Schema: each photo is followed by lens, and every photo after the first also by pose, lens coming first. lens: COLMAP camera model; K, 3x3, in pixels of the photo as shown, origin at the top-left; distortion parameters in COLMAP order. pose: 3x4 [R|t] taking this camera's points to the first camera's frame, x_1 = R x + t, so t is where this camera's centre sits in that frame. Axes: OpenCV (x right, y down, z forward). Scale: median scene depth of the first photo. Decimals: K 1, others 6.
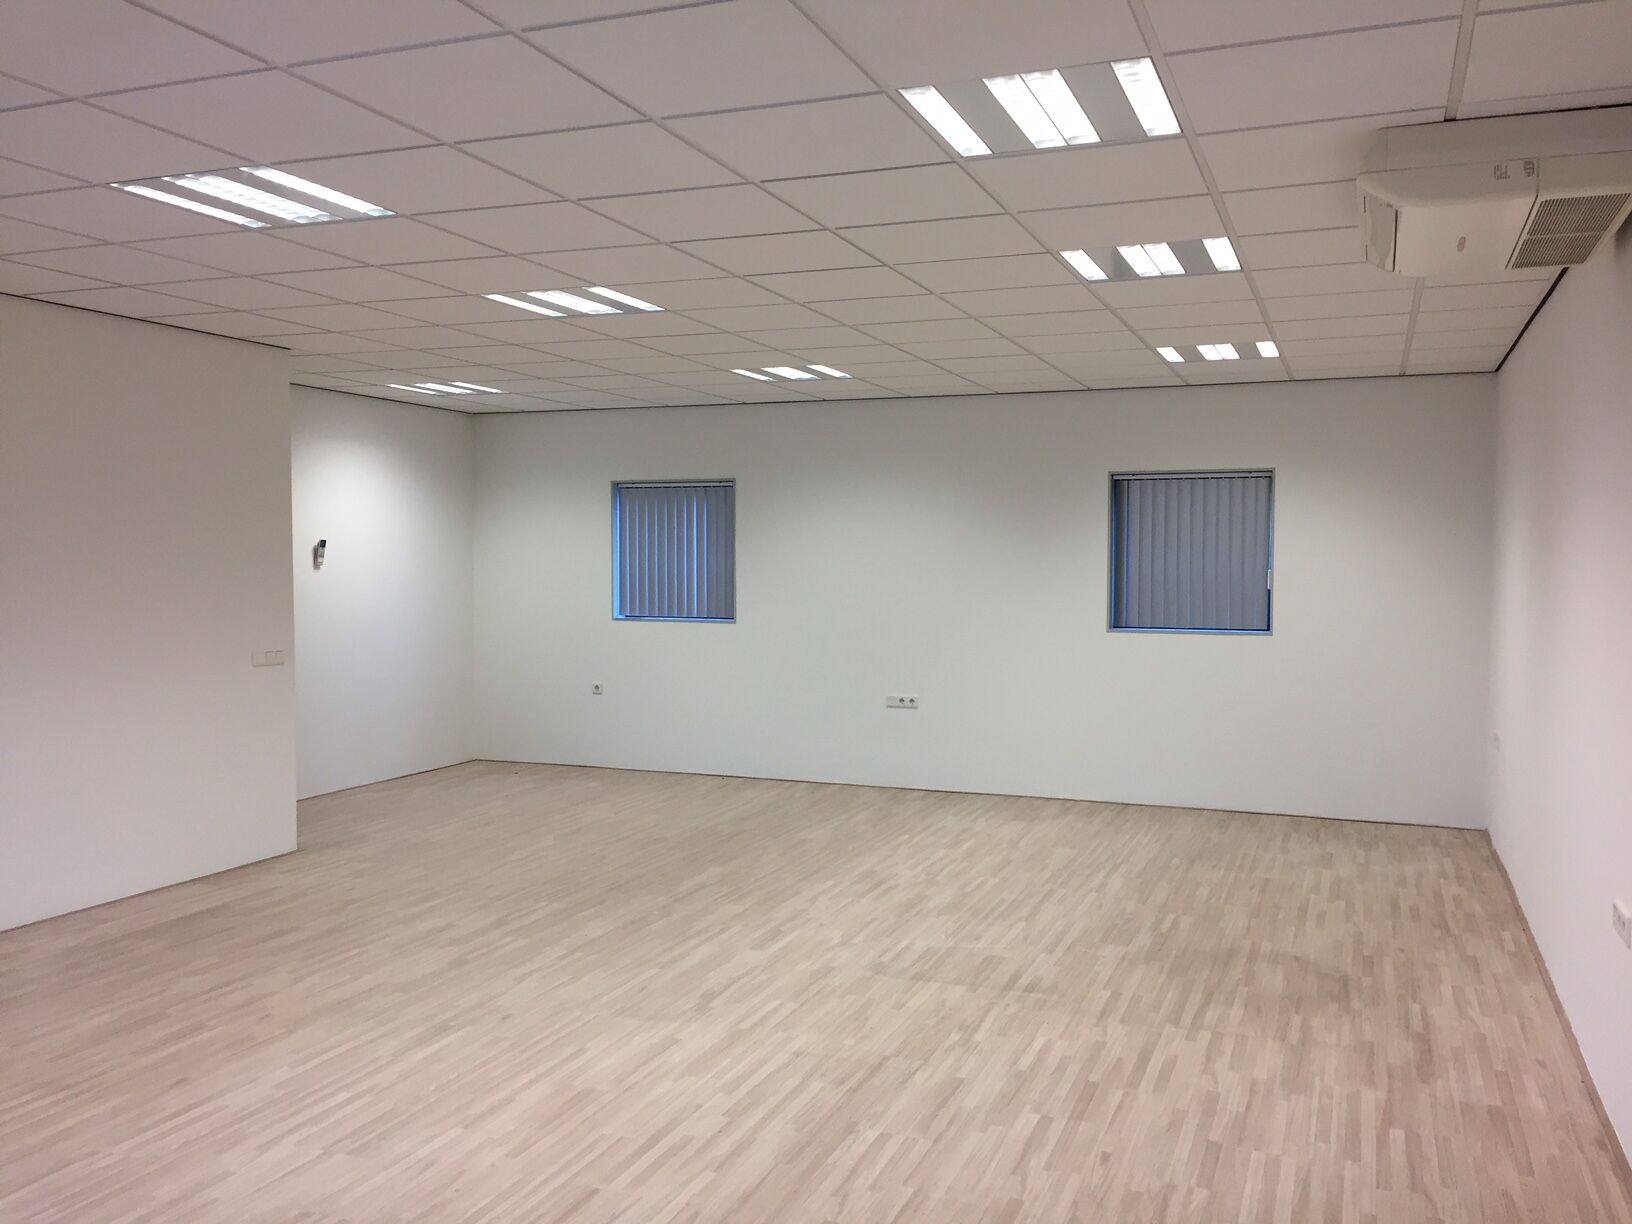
lens RADIAL K [[1393.0, 0, 807.1], [0, 1393.0, 612.9], [0, 0, 1]] dist [0.081982, -0.114624]
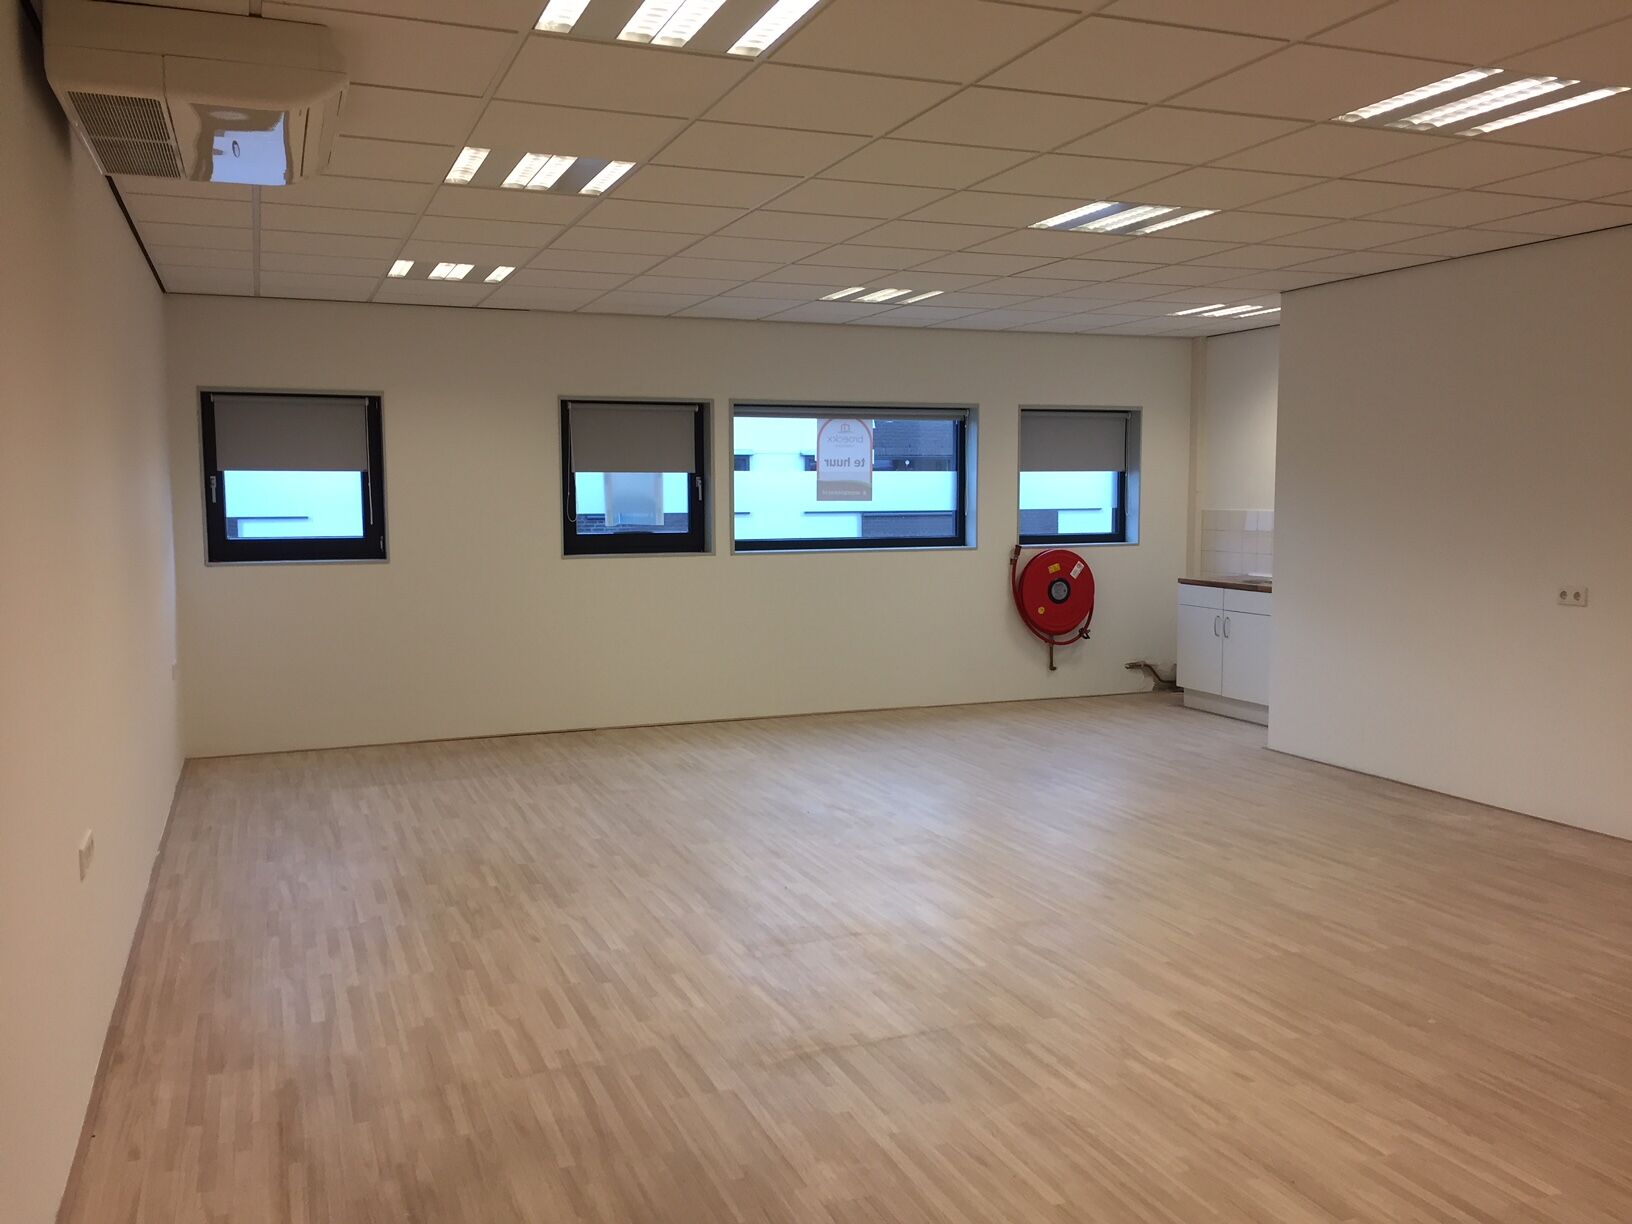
lens RADIAL K [[1393.0, 0, 807.9], [0, 1393.0, 613.9], [0, 0, 1]] dist [0.081982, -0.114624]
pose [[-0.732415, 0.059731, -0.678234, 0.710108], [-0.026881, 0.992831, 0.116466, -0.055506], [0.680328, 0.103533, -0.725558, 1.664028]]
